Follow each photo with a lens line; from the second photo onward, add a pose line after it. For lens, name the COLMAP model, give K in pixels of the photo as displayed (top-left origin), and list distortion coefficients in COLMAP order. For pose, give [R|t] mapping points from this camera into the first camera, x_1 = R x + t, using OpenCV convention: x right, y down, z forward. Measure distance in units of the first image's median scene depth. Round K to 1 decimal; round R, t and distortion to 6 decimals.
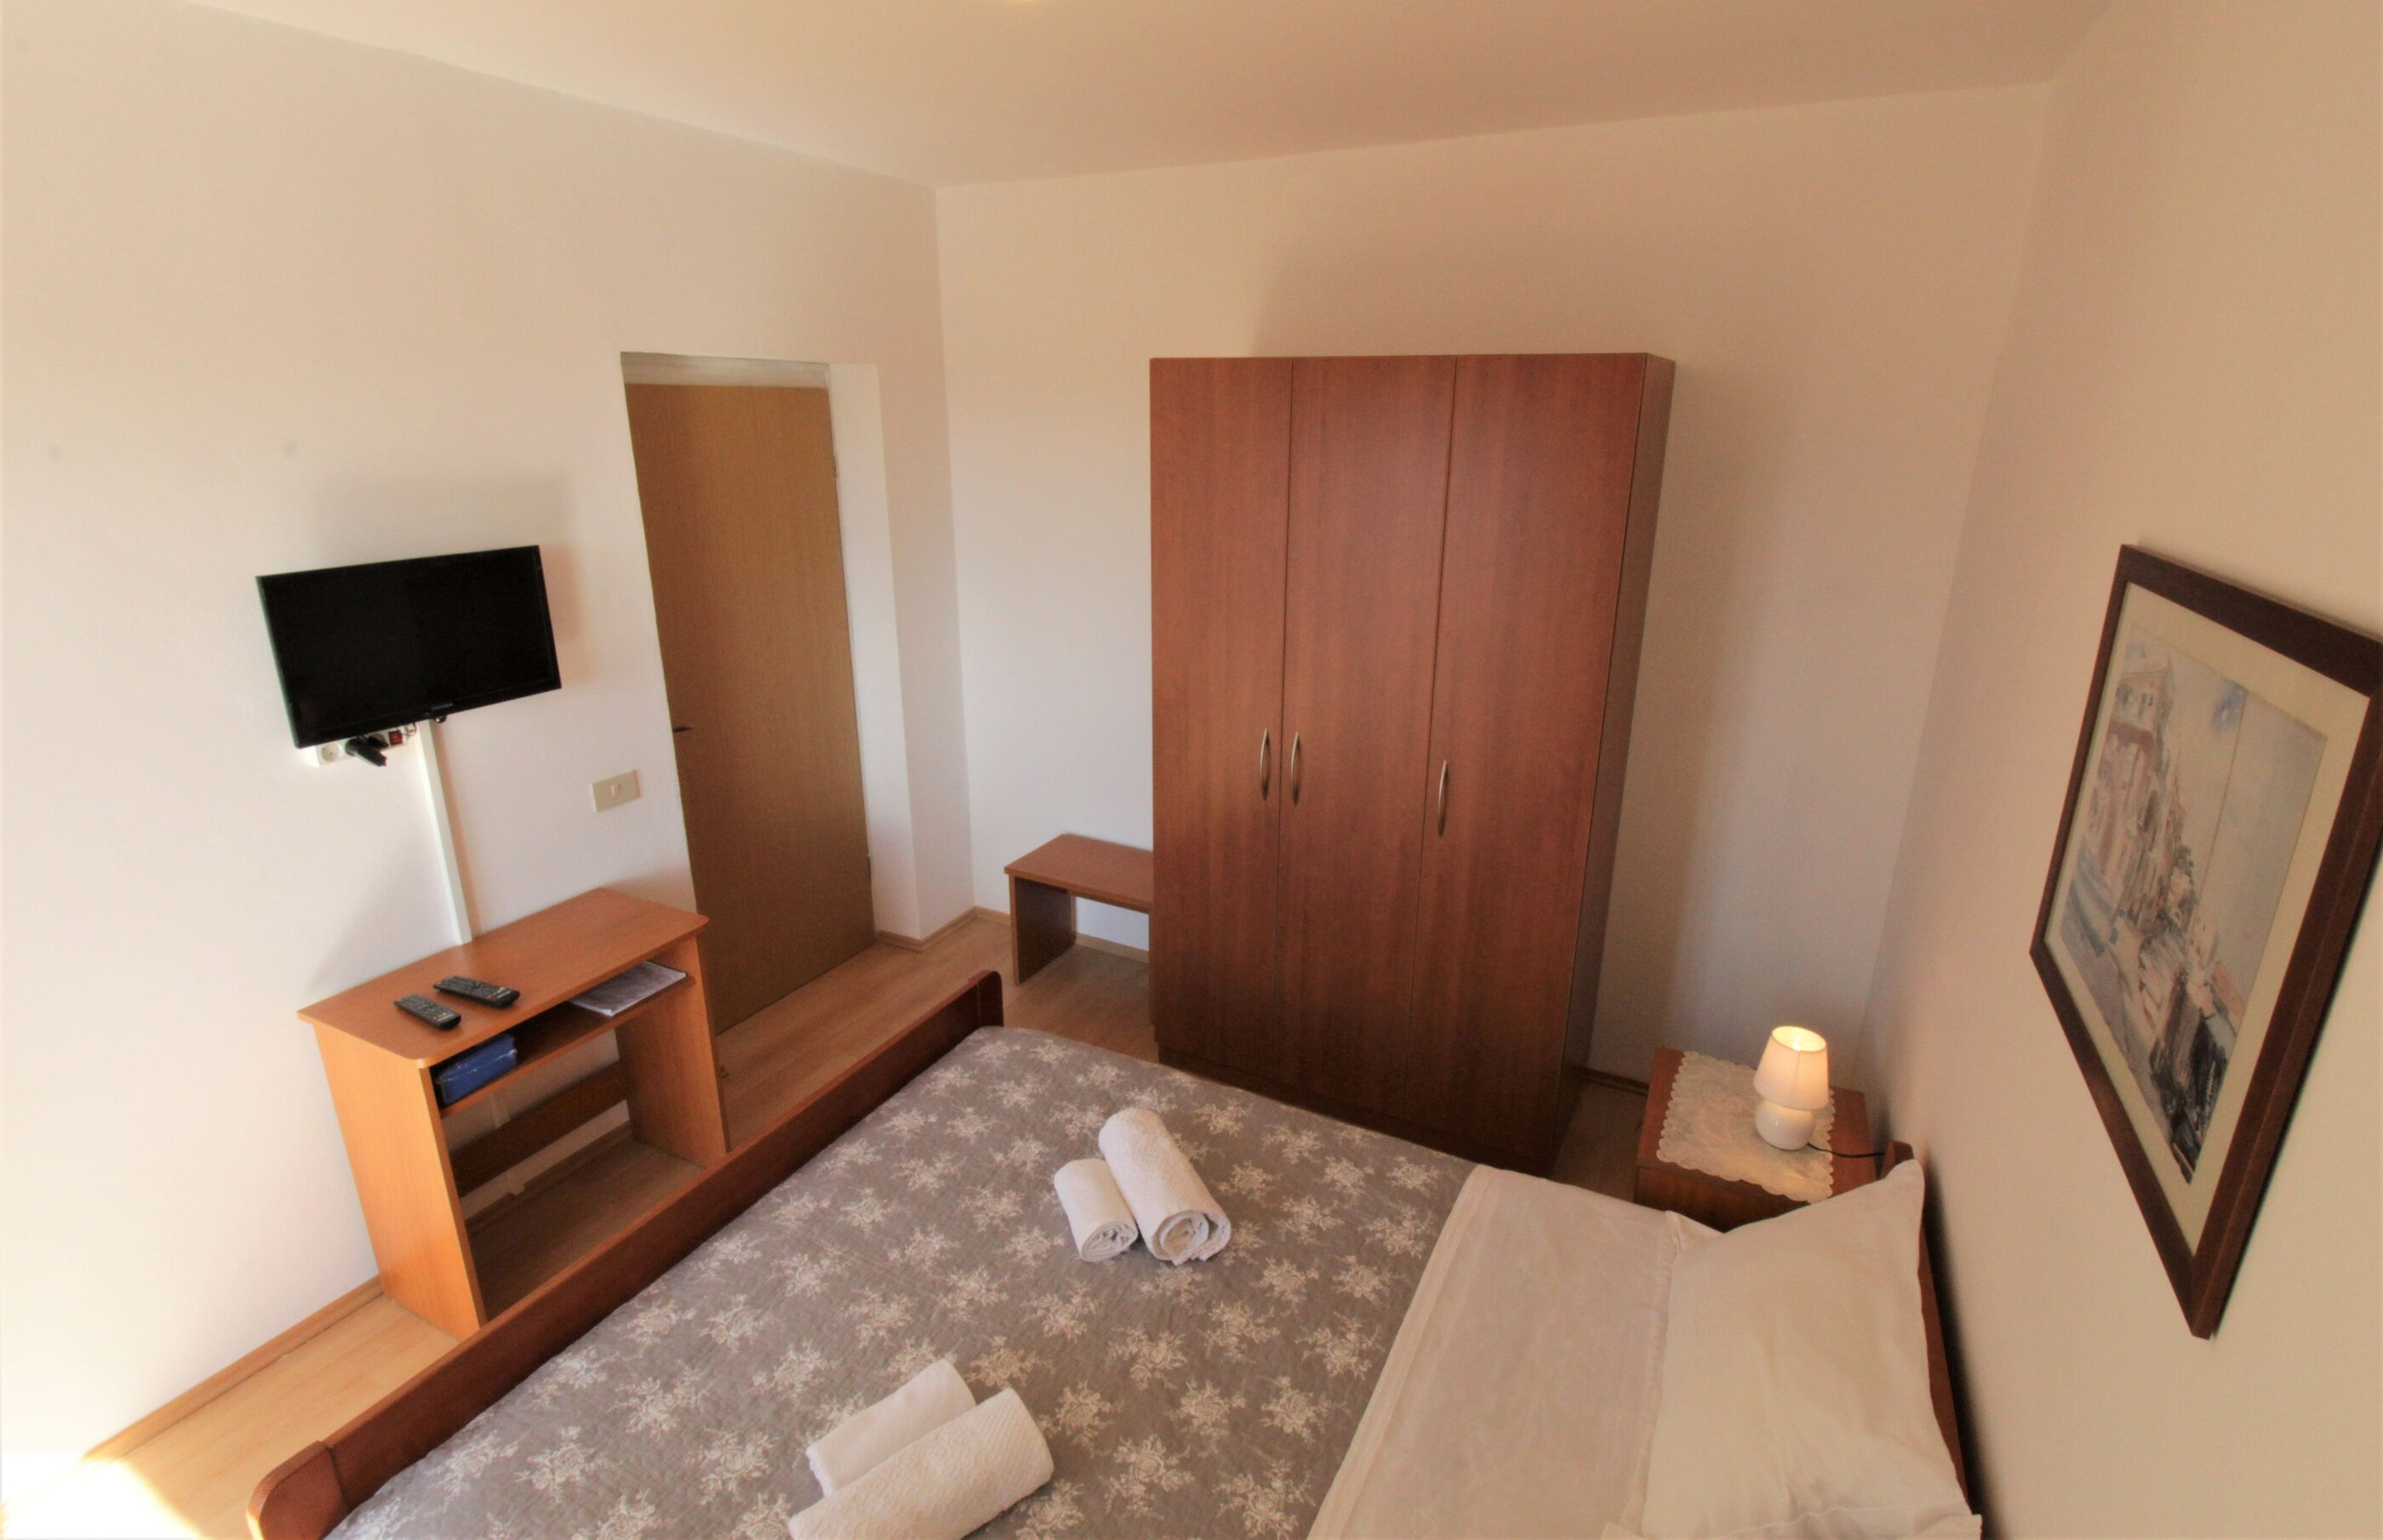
lens RADIAL K [[1112.1, 0, 1203.9], [0, 1112.1, 740.6], [0, 0, 1]] dist [0.002456, -0.012173]
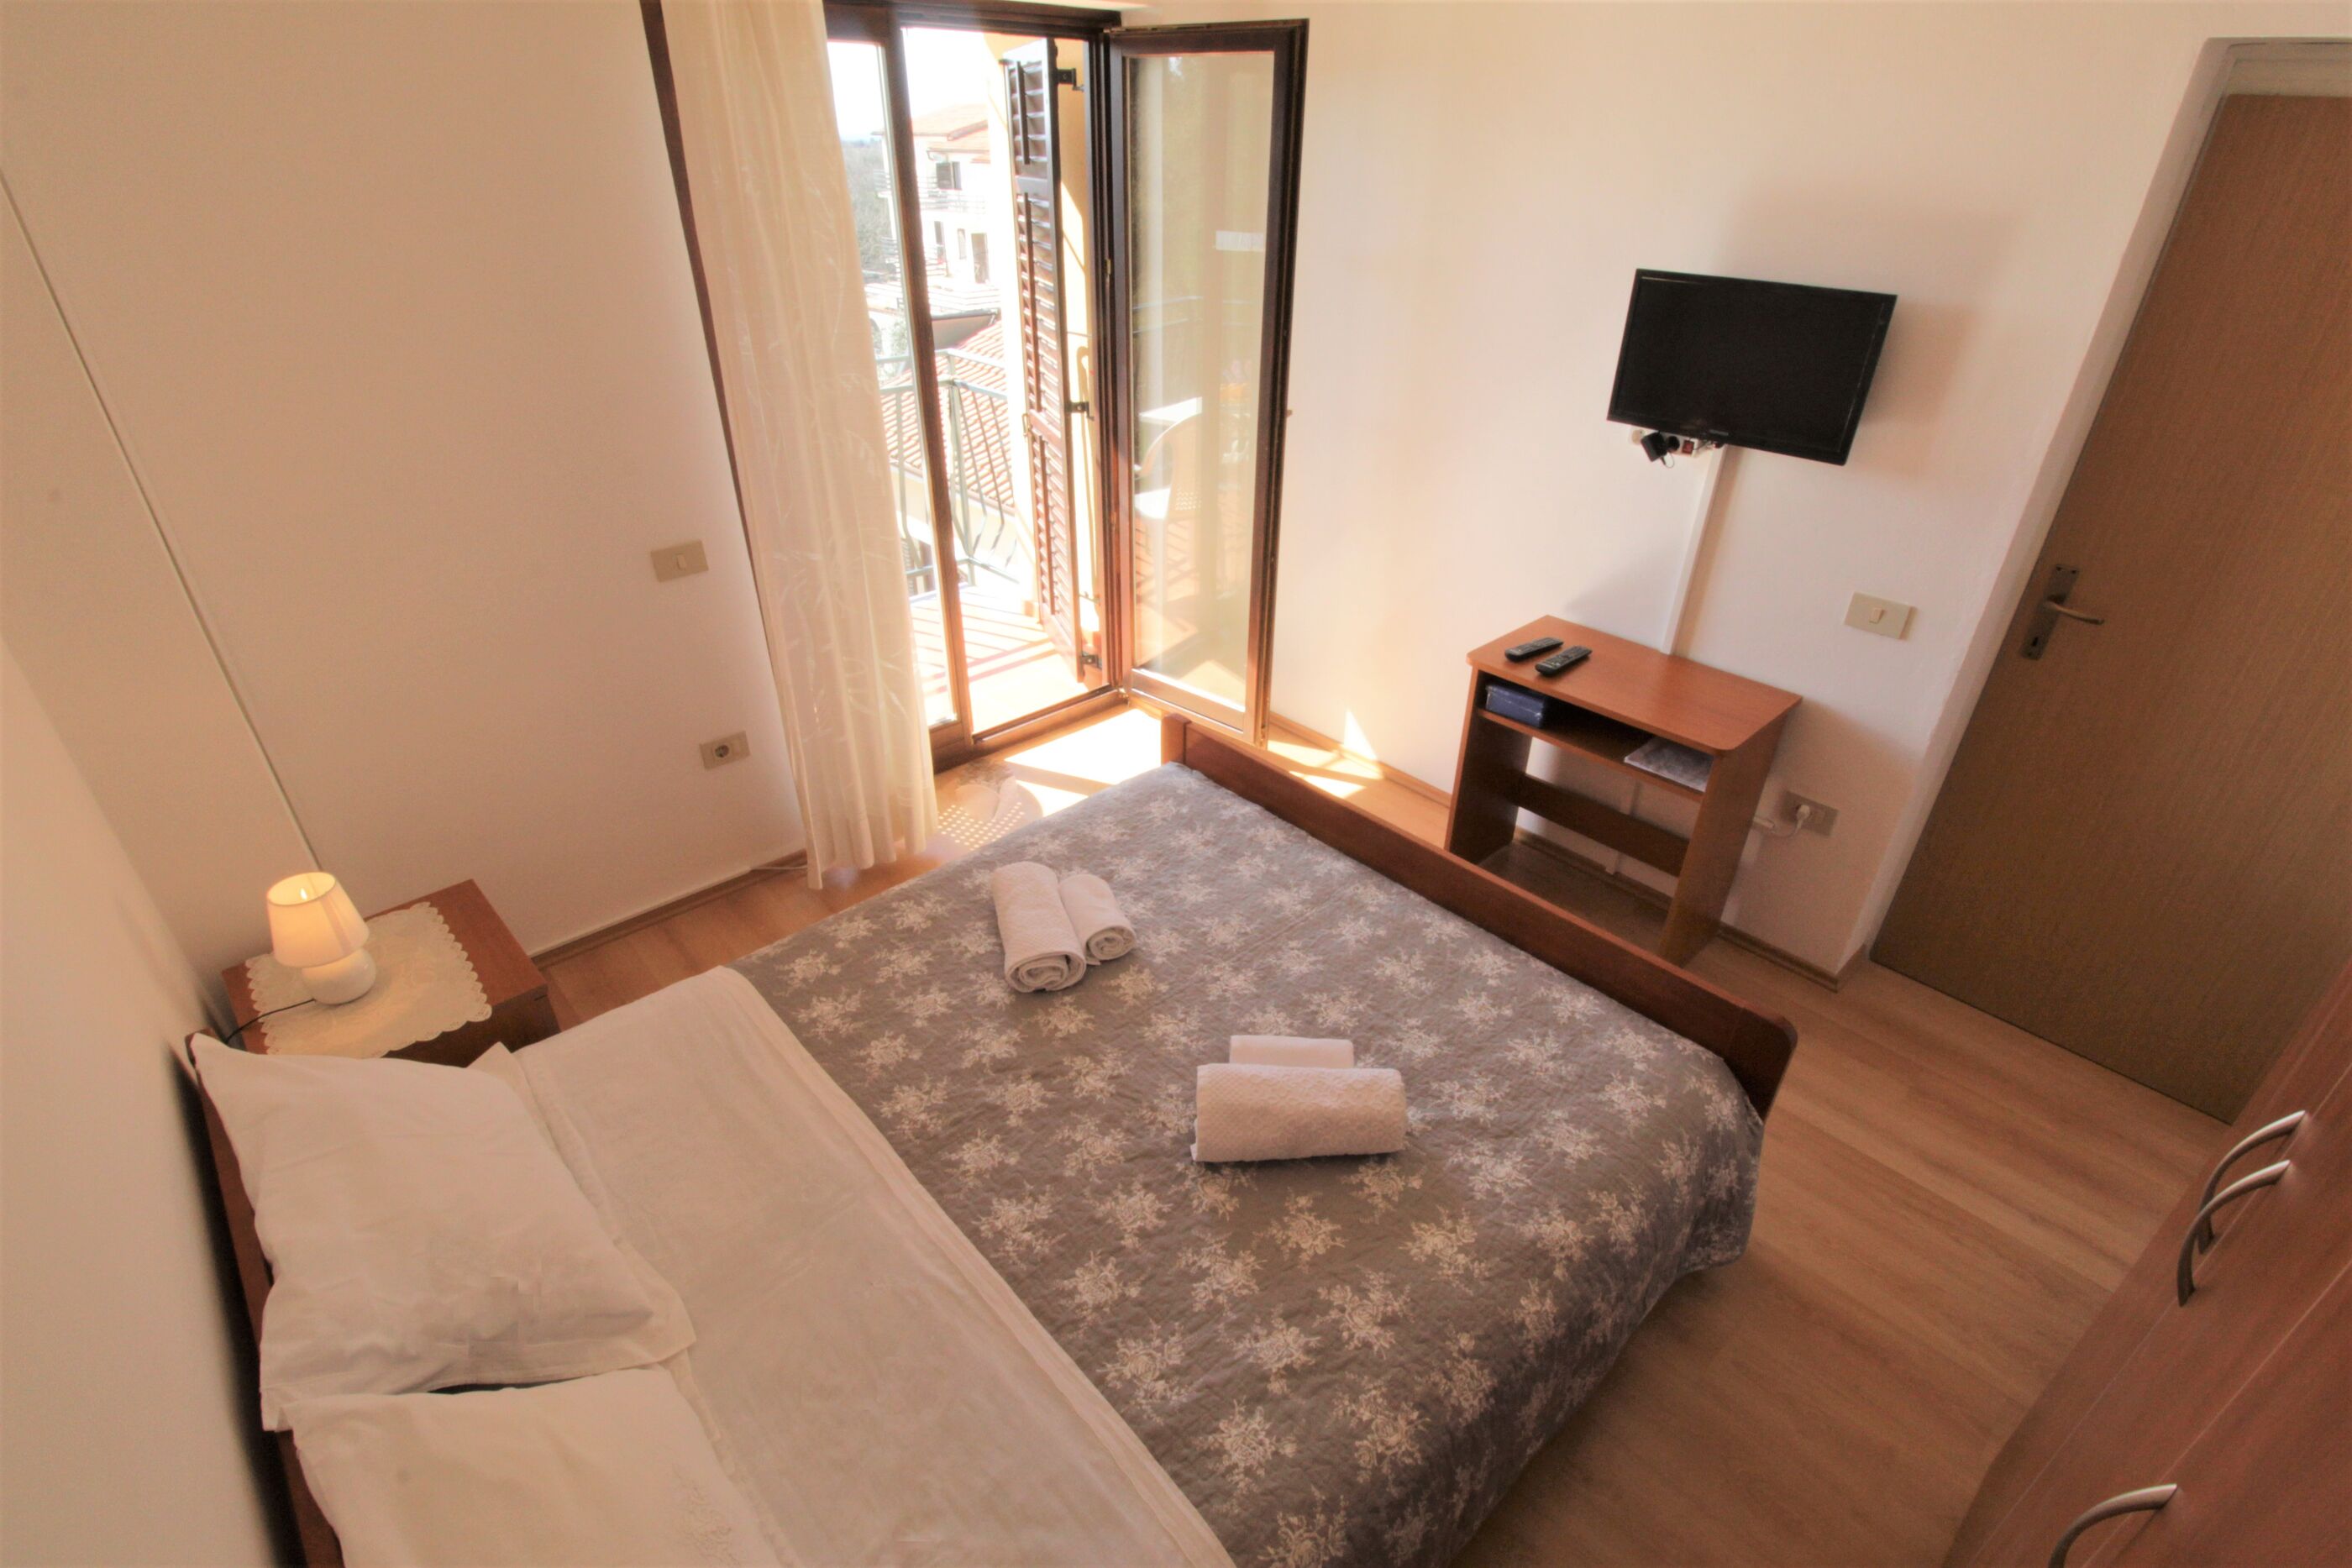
lens RADIAL K [[1092.2, 0, 1199.5], [0, 1092.2, 788.4], [0, 0, 1]] dist [0.001998, -0.013194]
pose [[-0.345772, 0.471441, -0.811286, 0.571992], [-0.289142, 0.769009, 0.570107, -0.257461], [0.892658, 0.431704, -0.129589, 0.985577]]
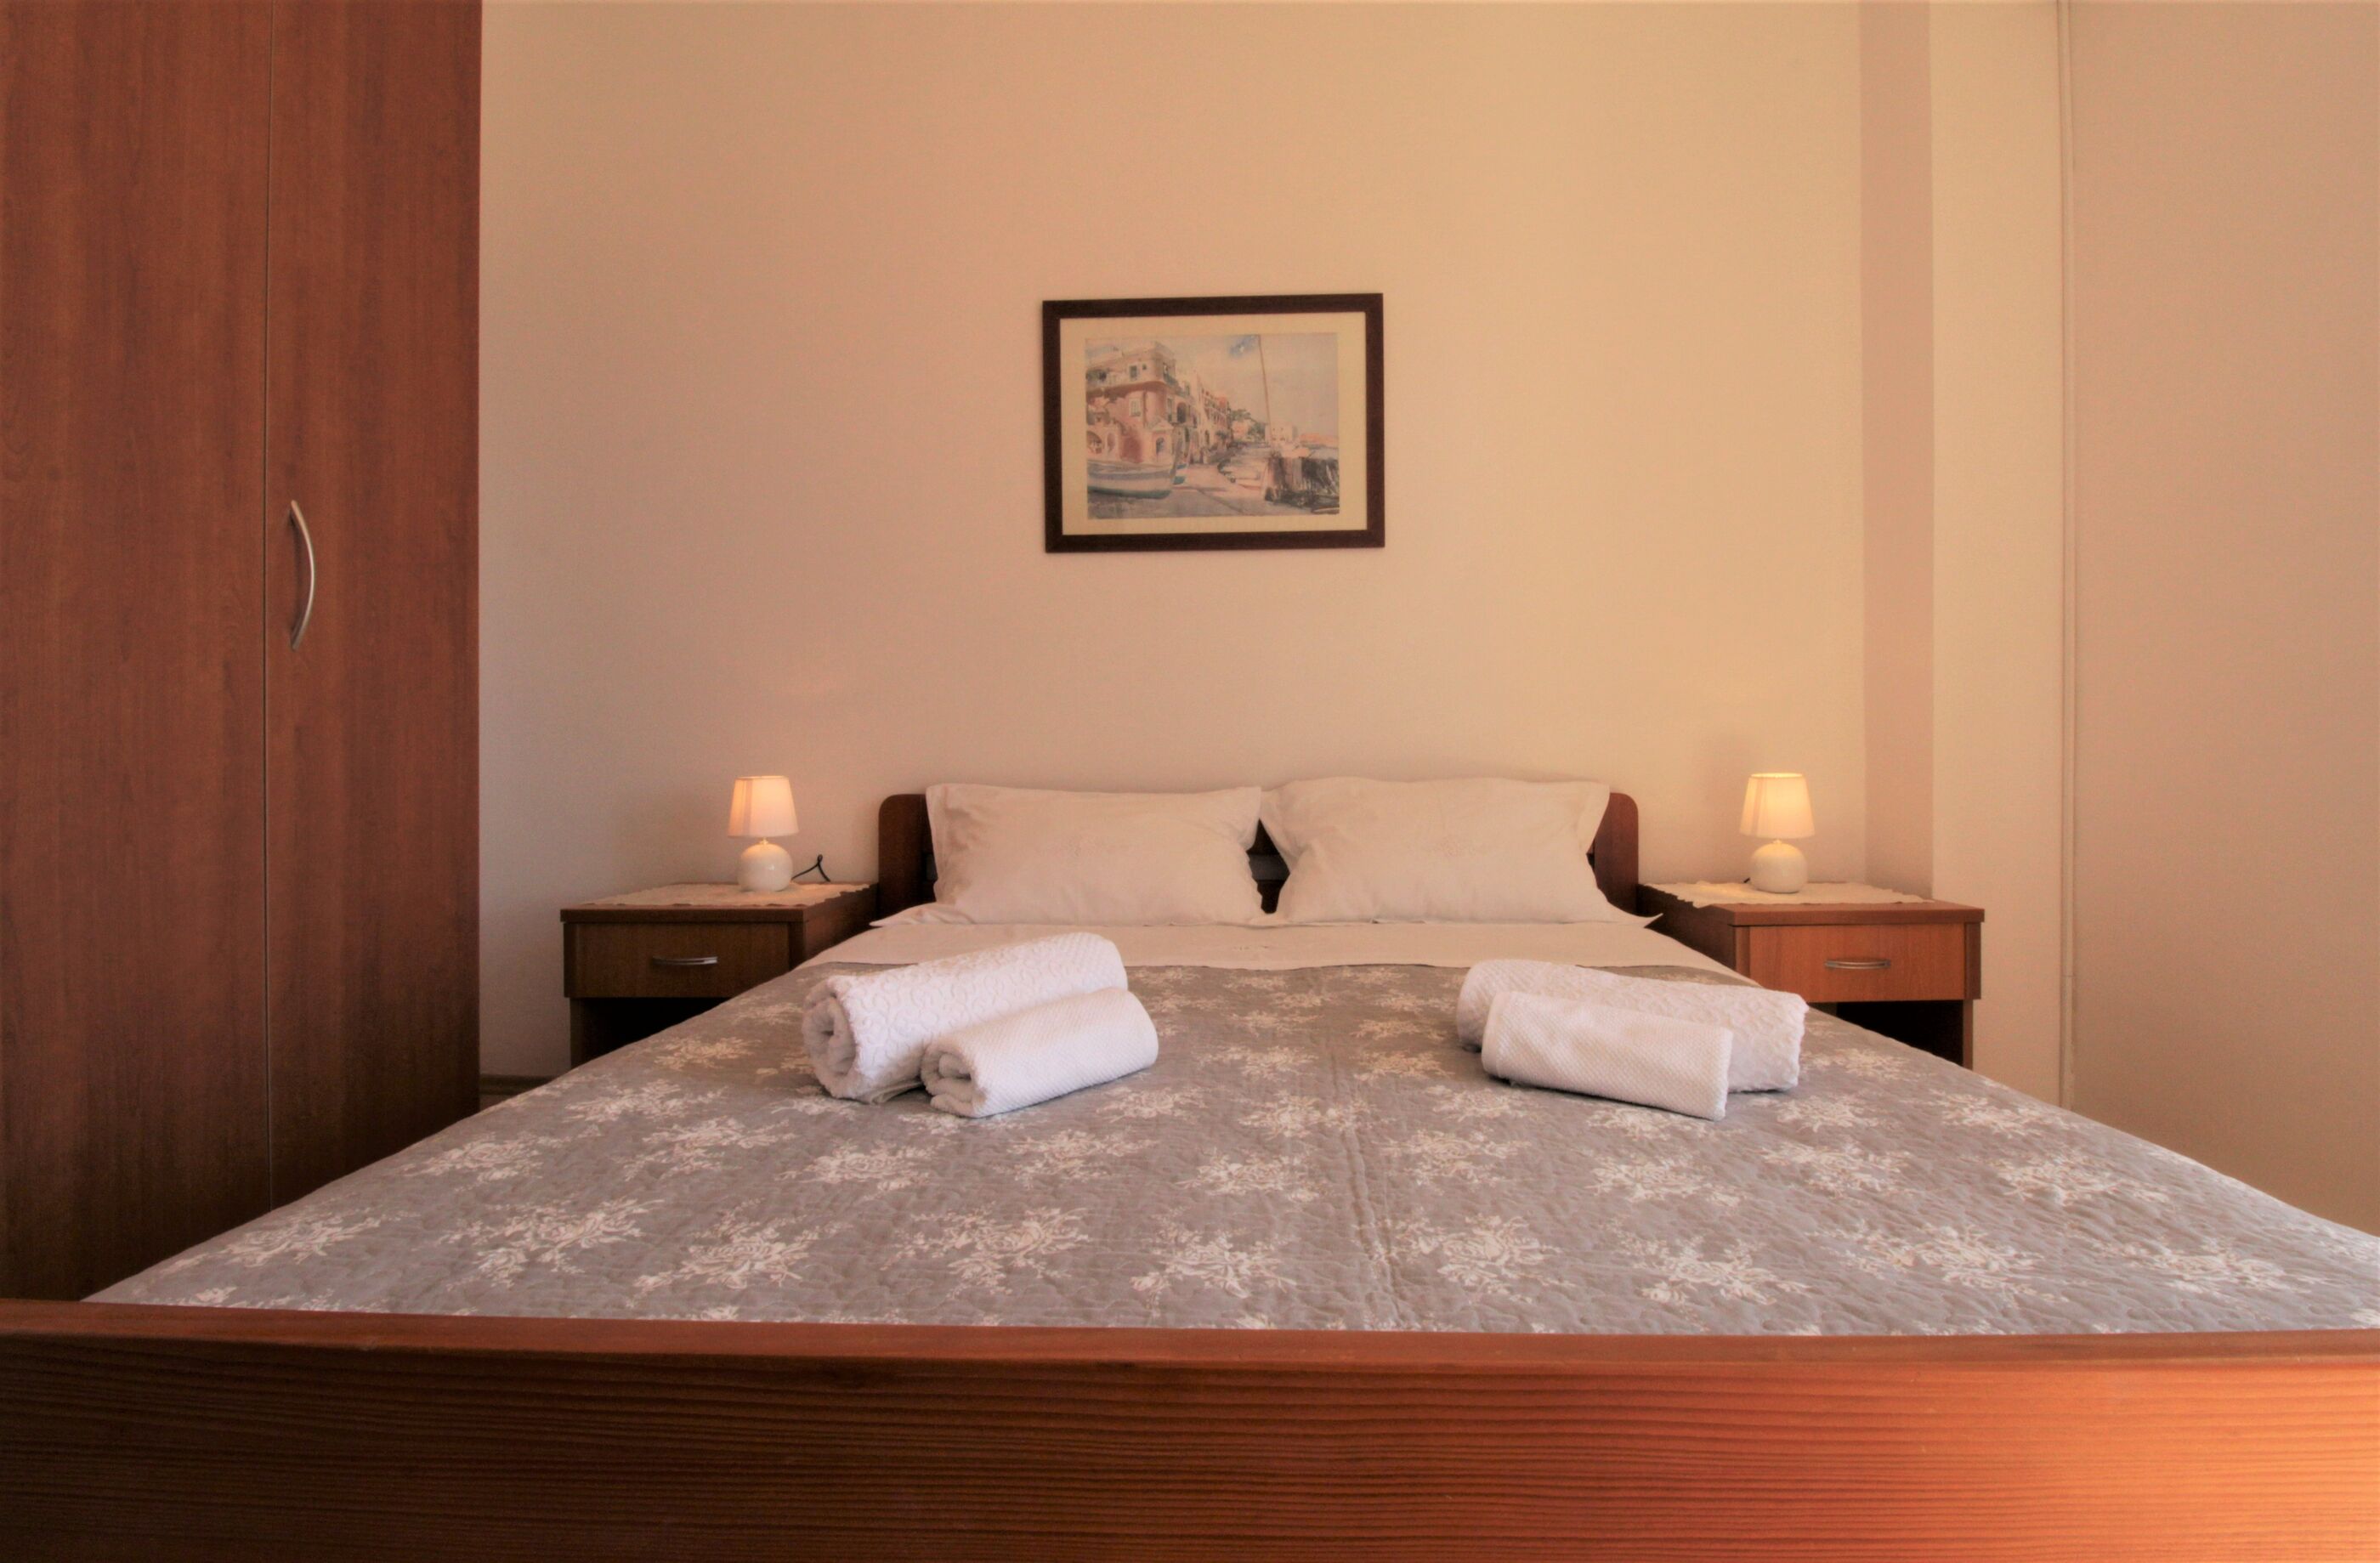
lens RADIAL K [[1113.2, 0, 1220.0], [0, 1113.2, 764.4], [0, 0, 1]] dist [0.002204, -0.014829]
pose [[-0.424285, -0.014403, 0.905414, -0.629512], [0.260625, 0.955622, 0.137333, 0.246823], [-0.867212, 0.294242, -0.401703, 1.138668]]
